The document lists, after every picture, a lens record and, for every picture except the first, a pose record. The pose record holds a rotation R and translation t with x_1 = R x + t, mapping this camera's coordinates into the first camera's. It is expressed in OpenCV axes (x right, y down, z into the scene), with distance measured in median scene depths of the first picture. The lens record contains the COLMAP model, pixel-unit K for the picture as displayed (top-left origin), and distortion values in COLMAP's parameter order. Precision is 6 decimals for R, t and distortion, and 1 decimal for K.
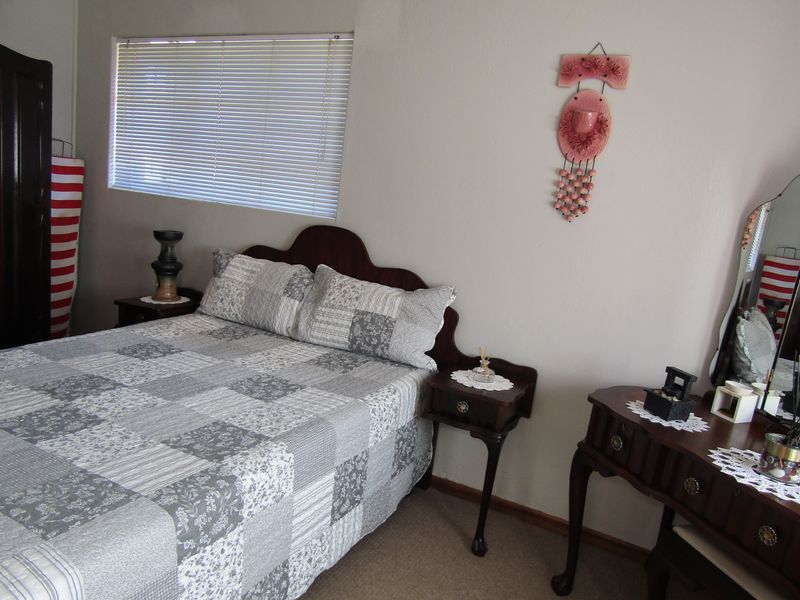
lens RADIAL K [[566.9, 0, 407.0], [0, 566.9, 301.3], [0, 0, 1]] dist [0.003179, -0.004462]
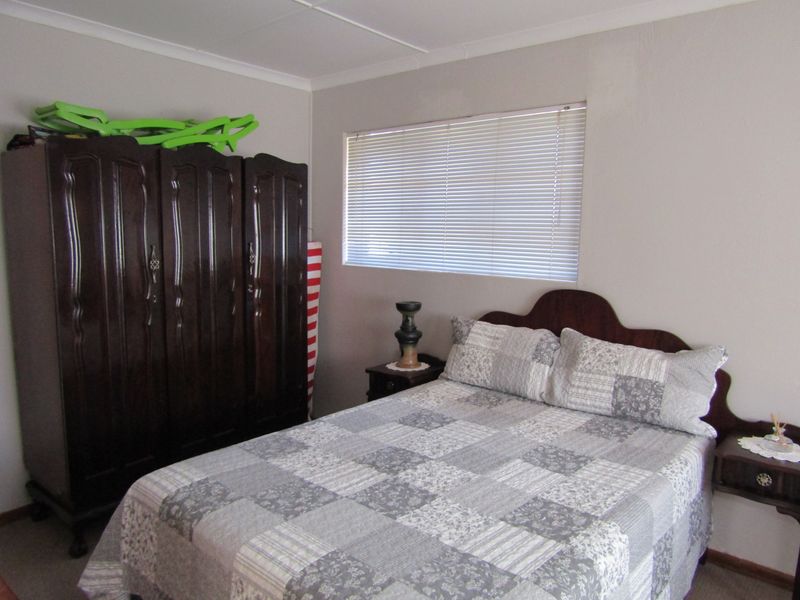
lens RADIAL K [[566.9, 0, 398.7], [0, 566.9, 301.6], [0, 0, 1]] dist [0.003179, -0.004462]
pose [[0.967386, -0.060759, -0.245911, -0.208912], [0.043312, 0.996186, -0.075749, -0.053680], [0.249576, 0.062628, 0.966328, -0.060560]]
